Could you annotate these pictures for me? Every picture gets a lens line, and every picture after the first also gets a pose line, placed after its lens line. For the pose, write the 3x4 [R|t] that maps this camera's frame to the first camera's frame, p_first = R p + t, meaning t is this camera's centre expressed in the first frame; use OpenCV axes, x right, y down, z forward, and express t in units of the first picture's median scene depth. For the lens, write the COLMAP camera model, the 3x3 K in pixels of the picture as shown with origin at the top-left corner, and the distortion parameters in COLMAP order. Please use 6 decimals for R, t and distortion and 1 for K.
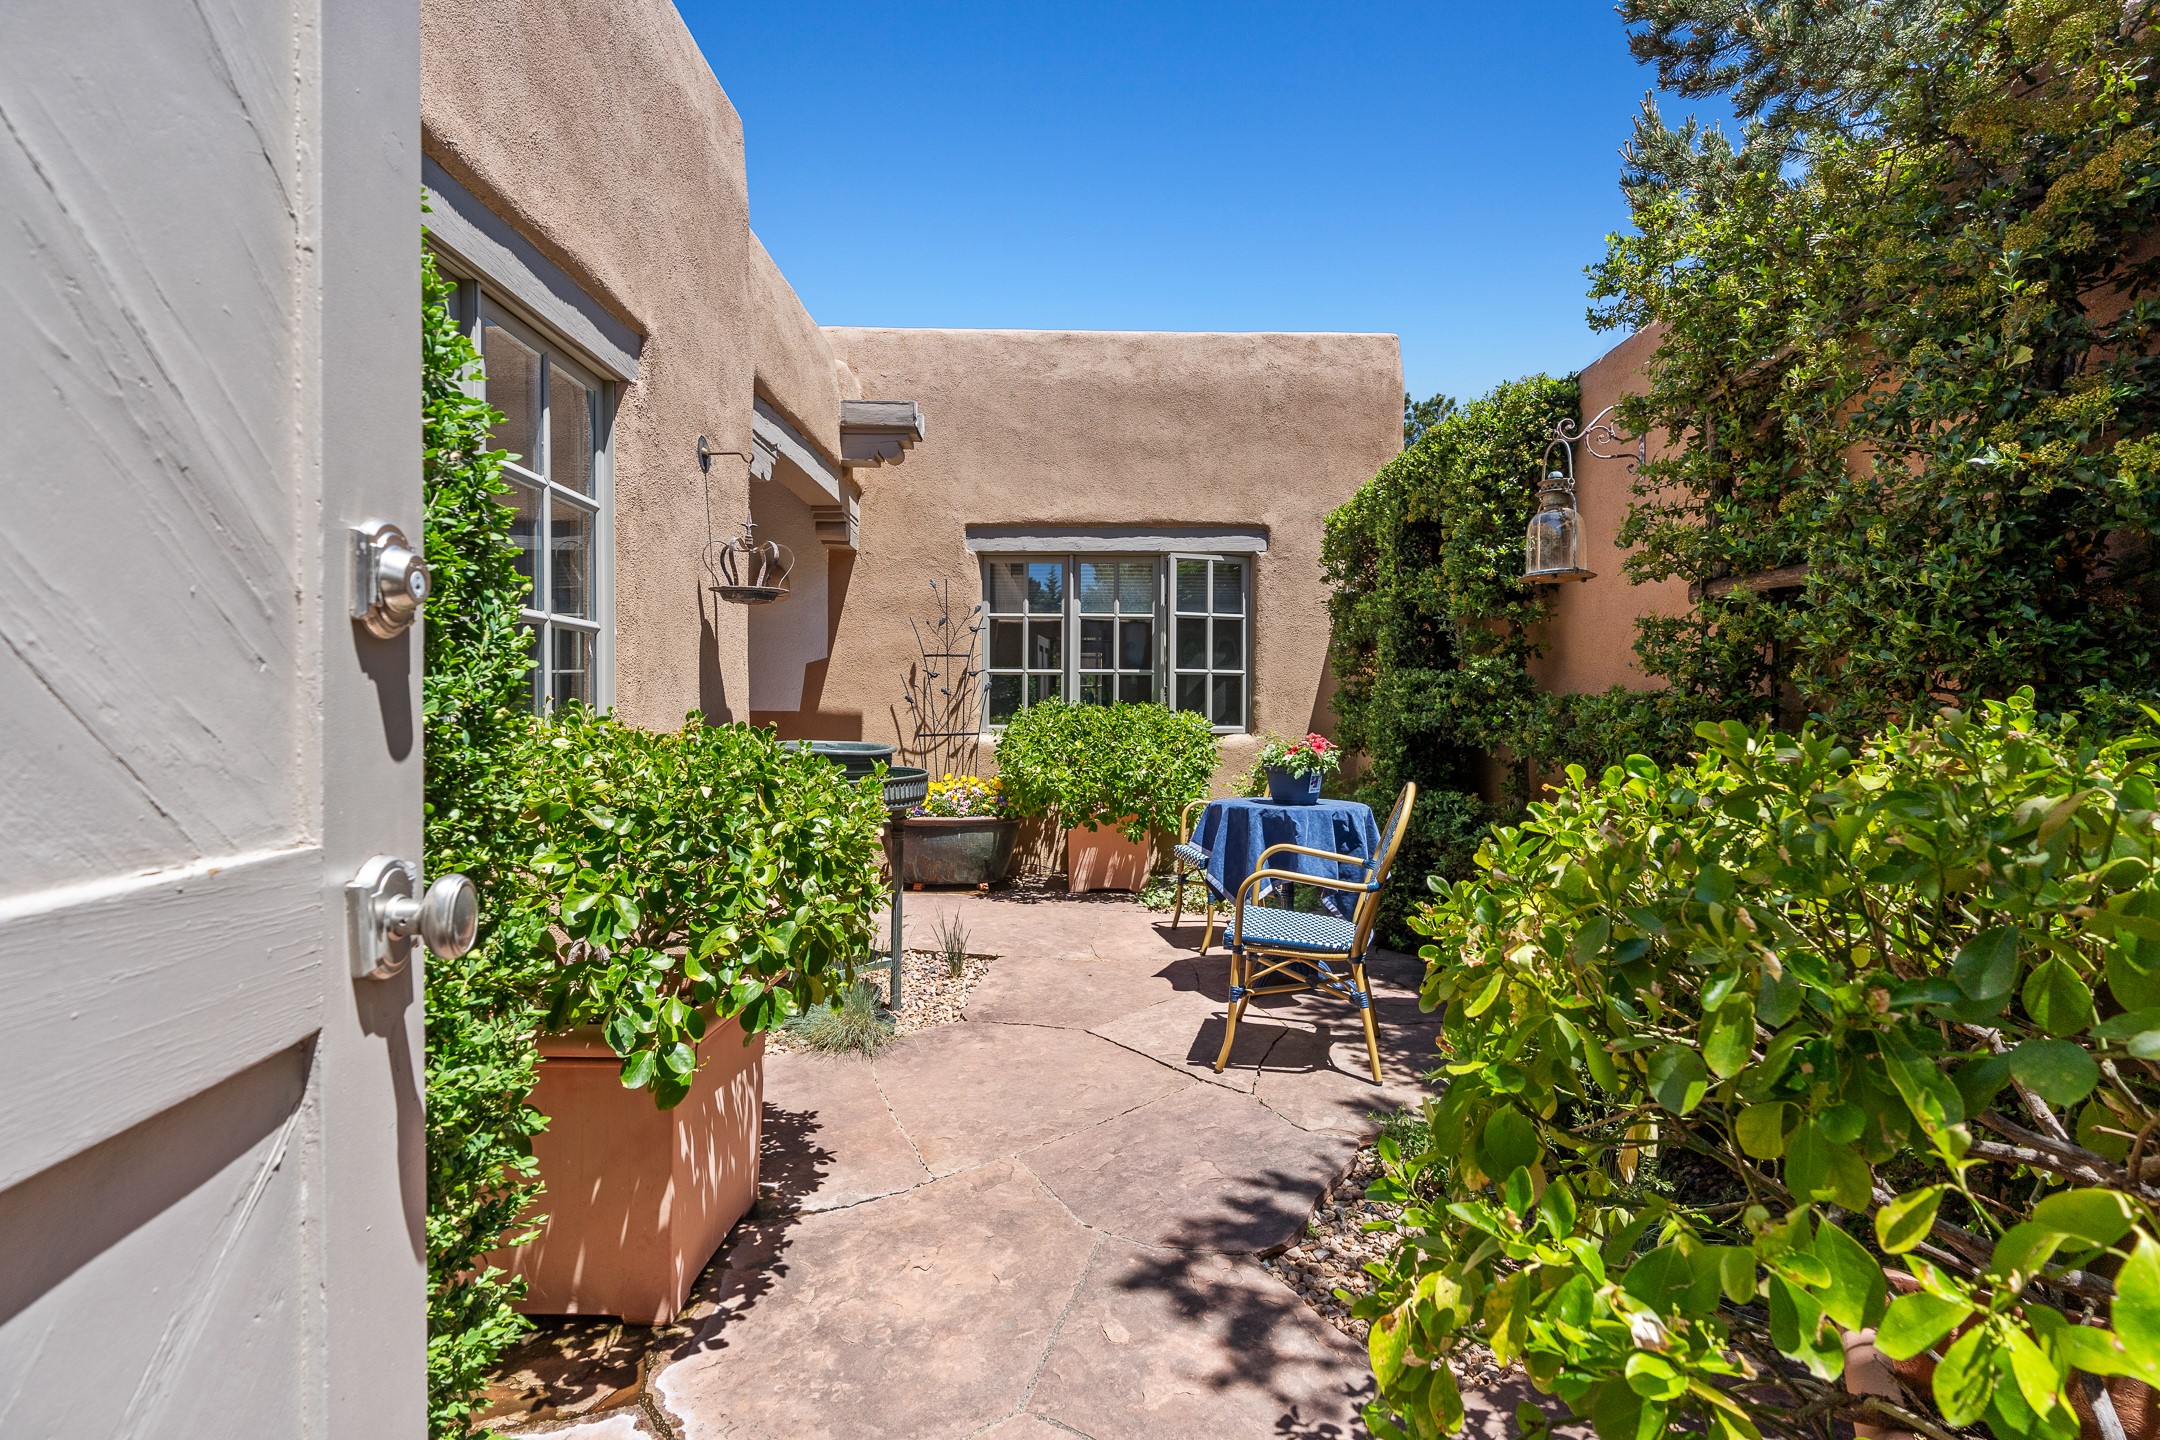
lens RADIAL K [[982.5, 0, 1080.0], [0, 982.5, 720.0], [0, 0, 1]] dist [0.015584, 0.000018]
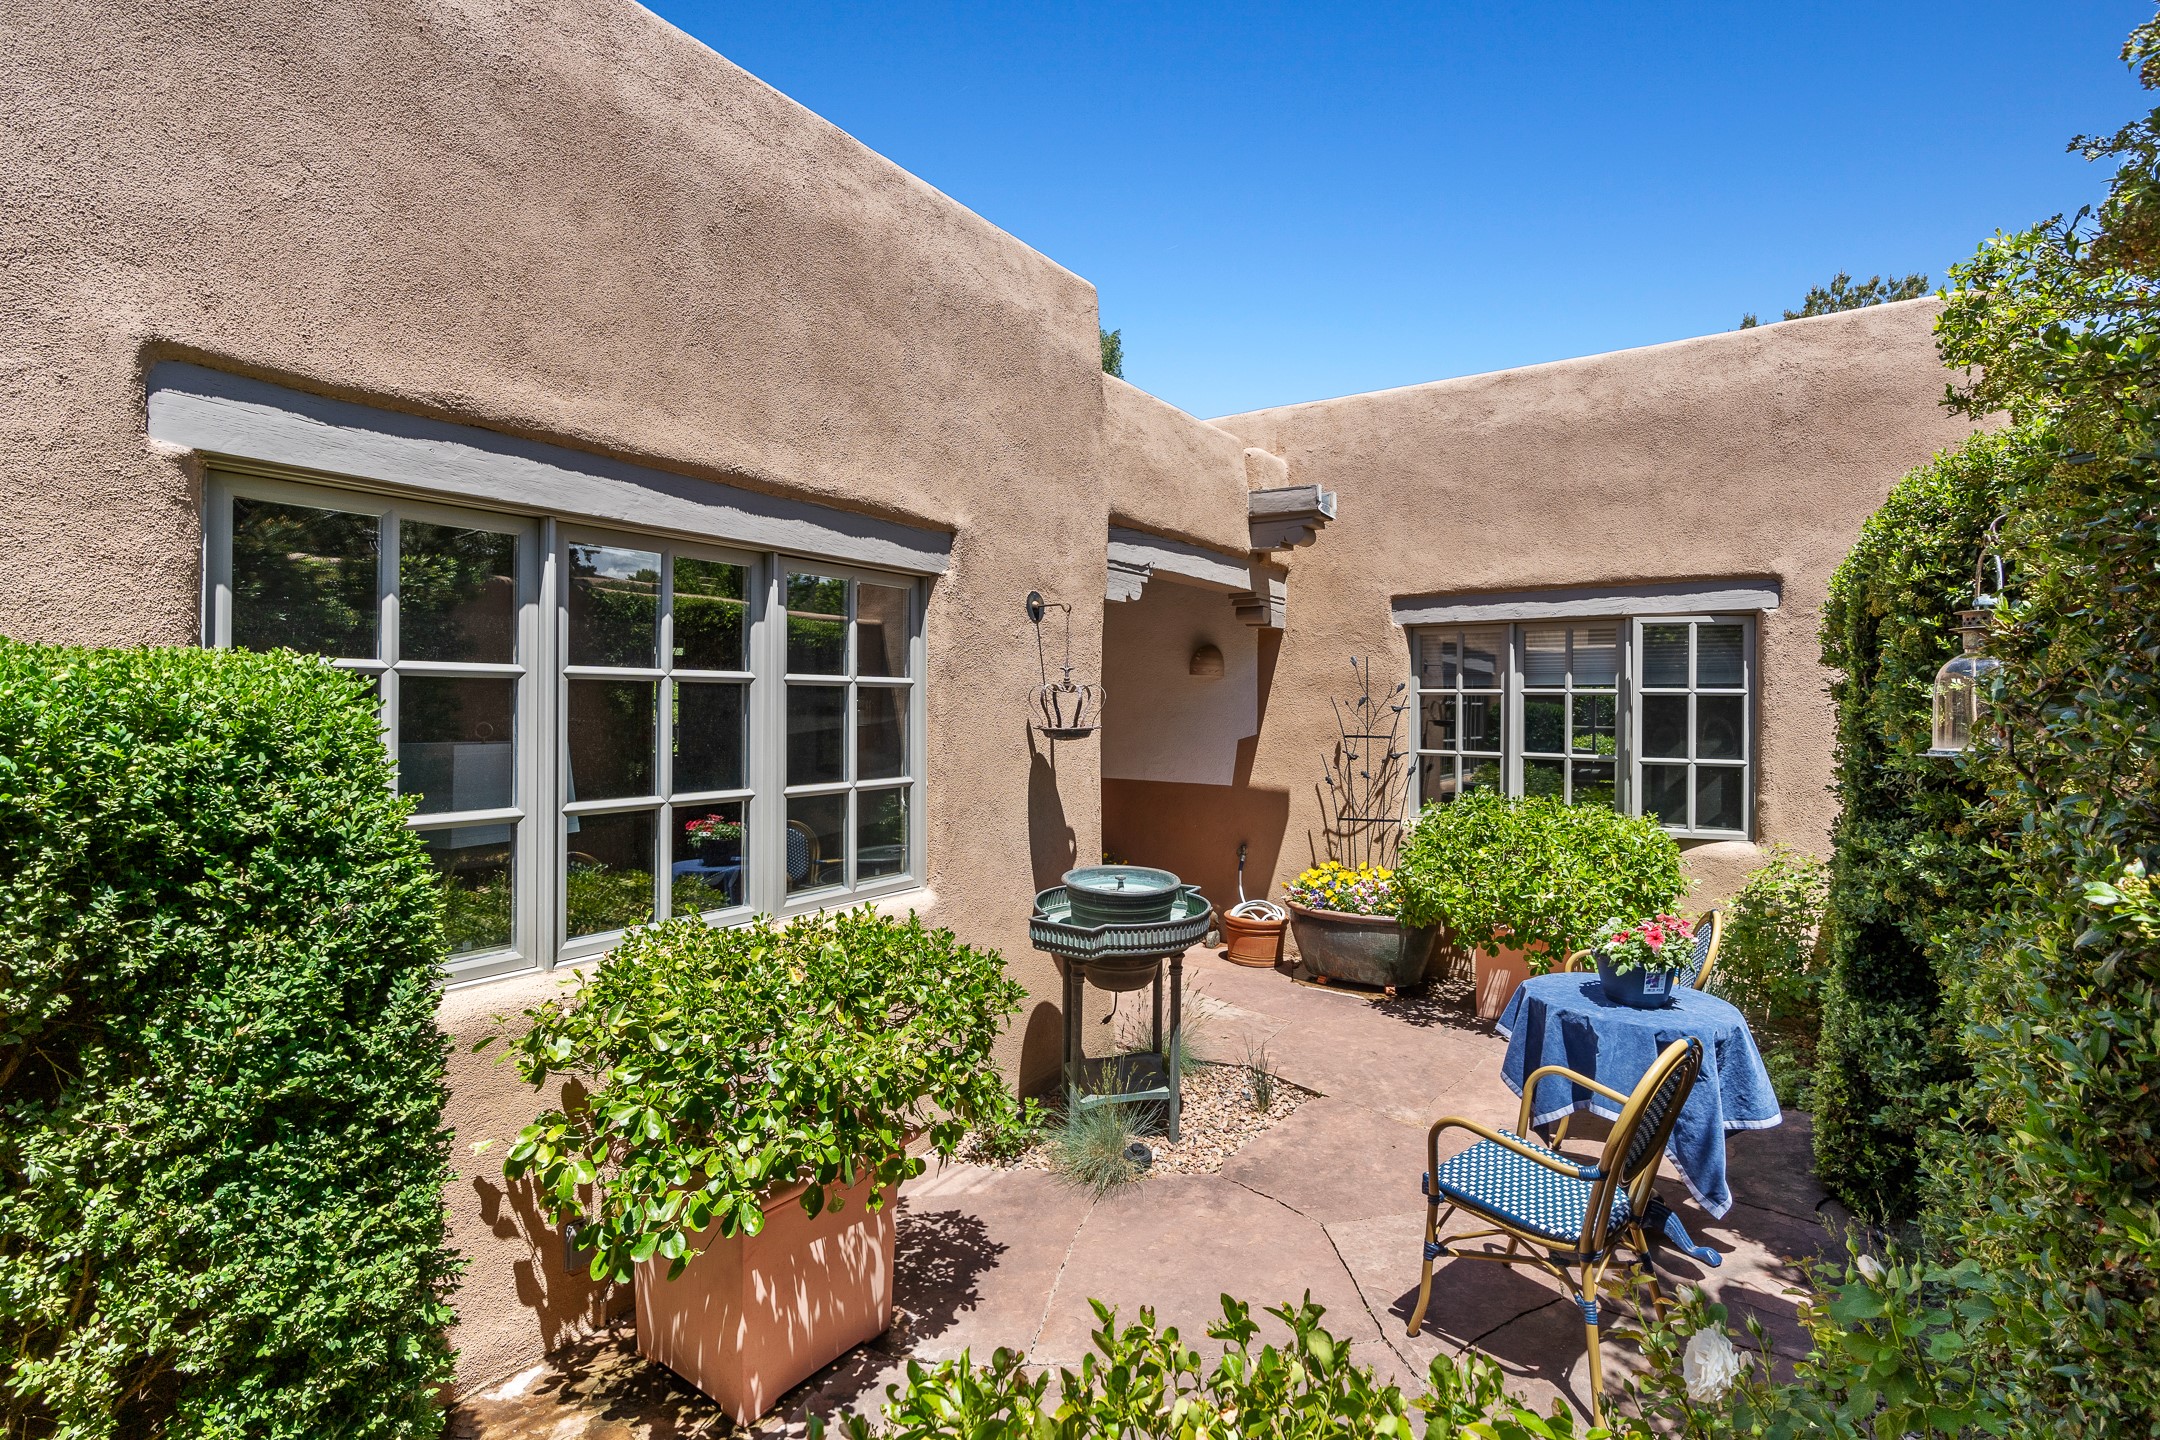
lens RADIAL K [[983.4, 0, 1080.0], [0, 983.4, 720.0], [0, 0, 1]] dist [-0.004115, -0.000154]
pose [[0.820838, 0.005877, -0.571131, 0.180066], [-0.004108, 0.999982, 0.004386, -0.084913], [0.571147, -0.001254, 0.820847, 0.058758]]
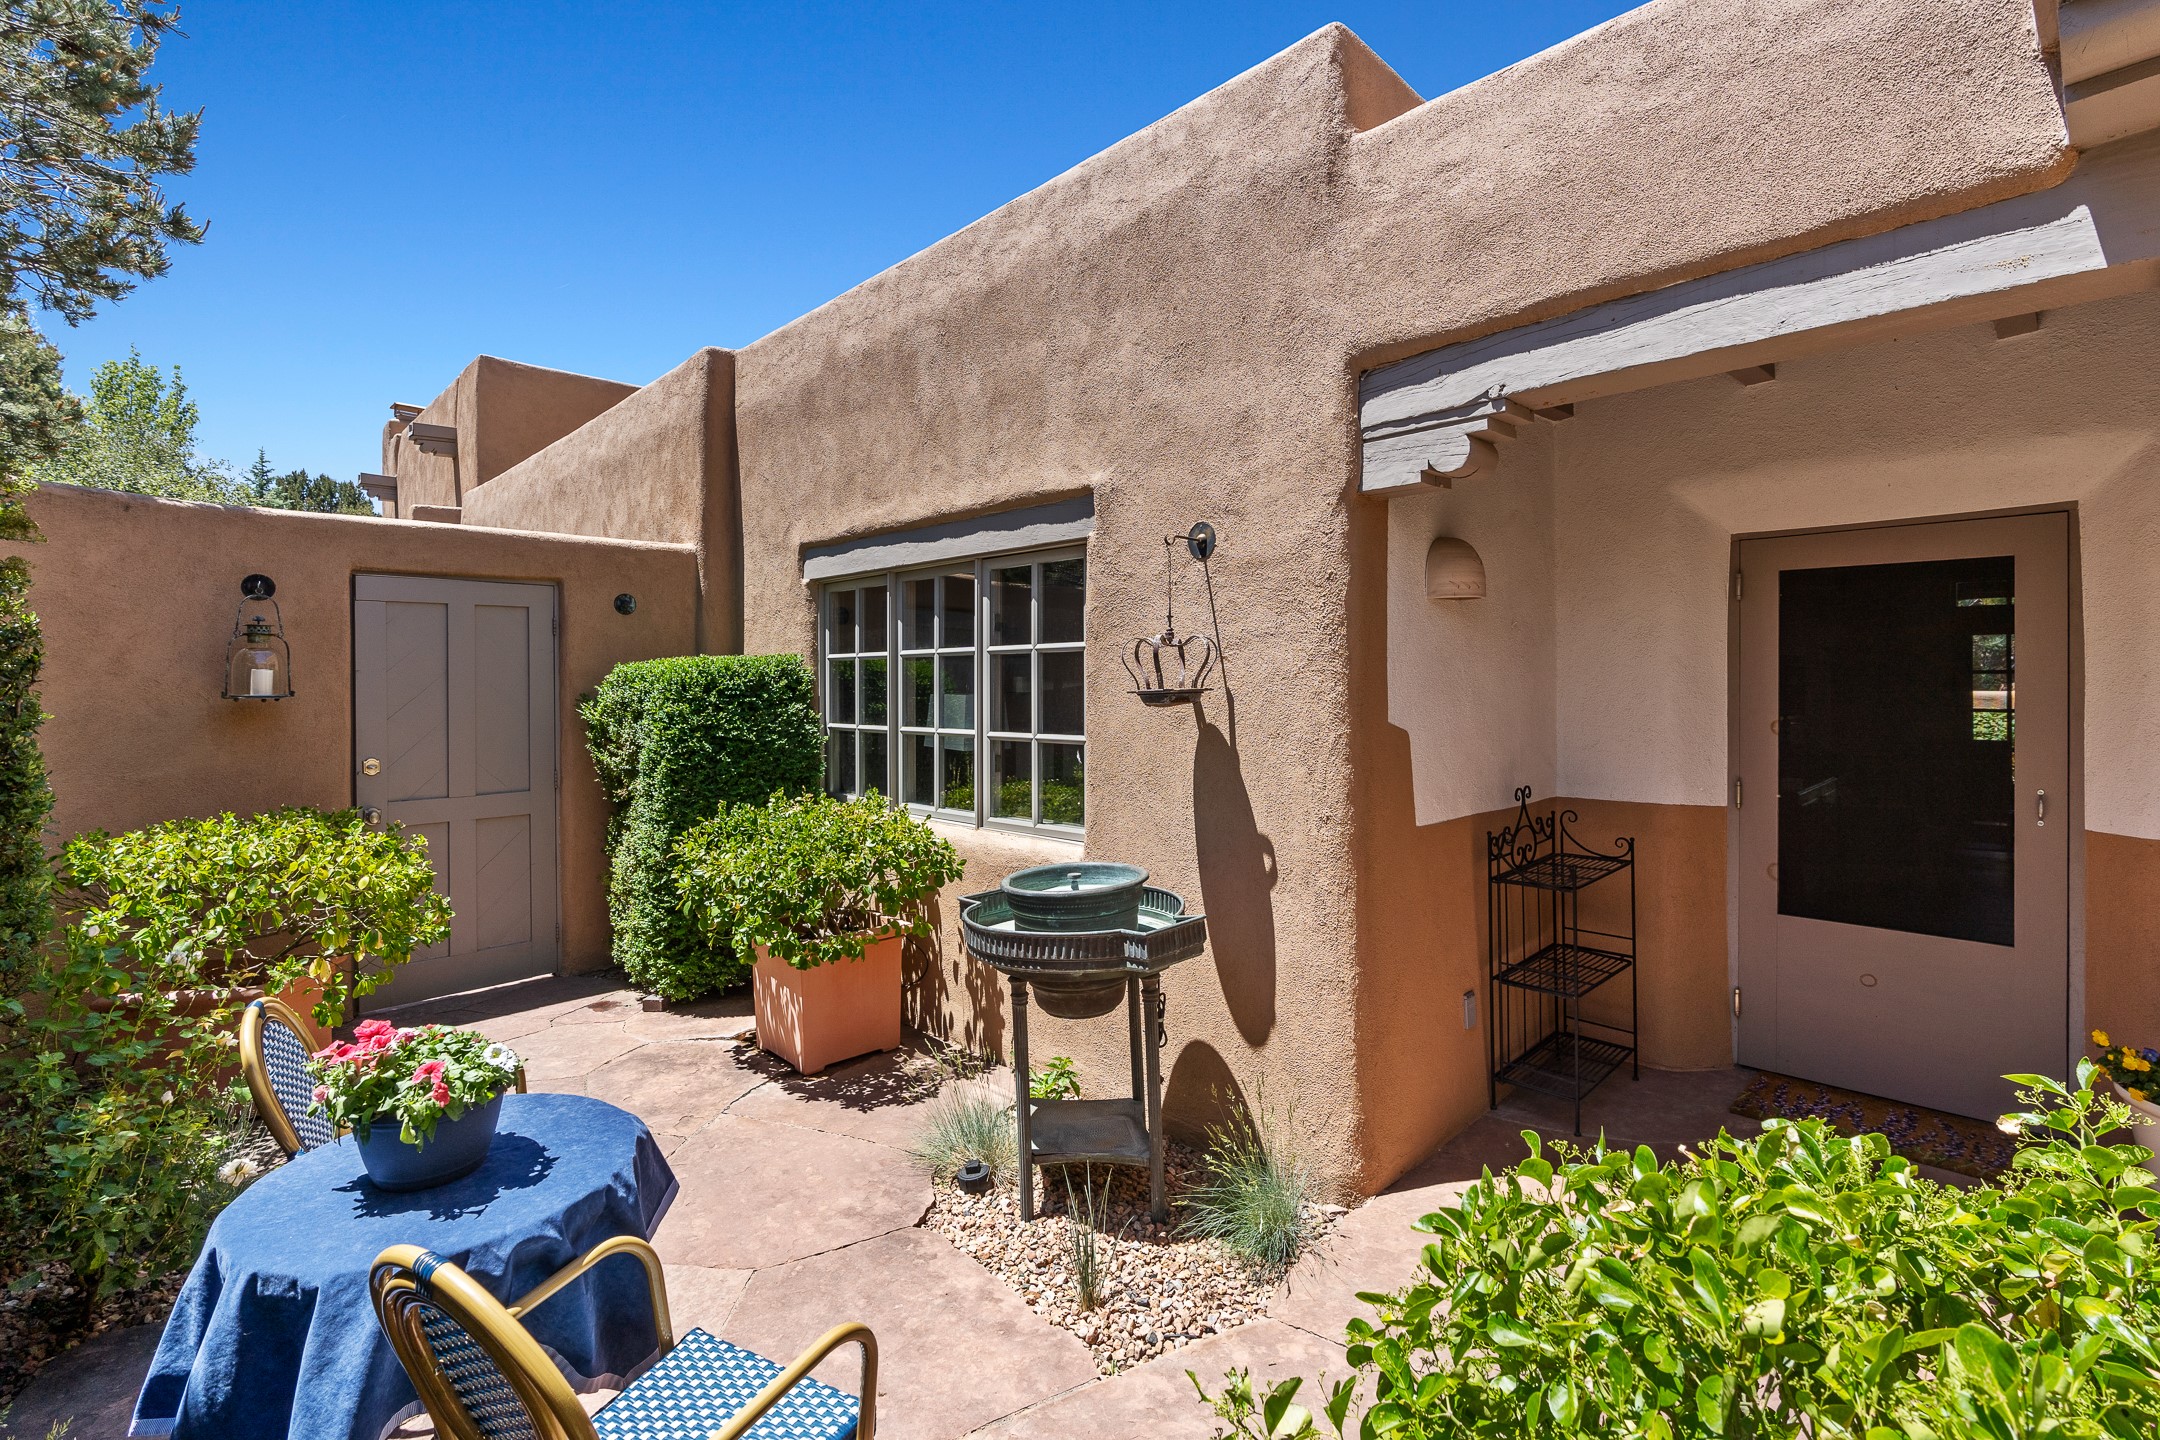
lens RADIAL K [[1000.2, 0, 1081.0], [0, 1000.2, 676.6], [0, 0, 1]] dist [-0.001482, -0.000096]
pose [[-0.723444, 0.006367, -0.690354, 0.196149], [0.004310, 0.999980, 0.004706, -0.088218], [0.690369, 0.000429, -0.723457, 0.927885]]
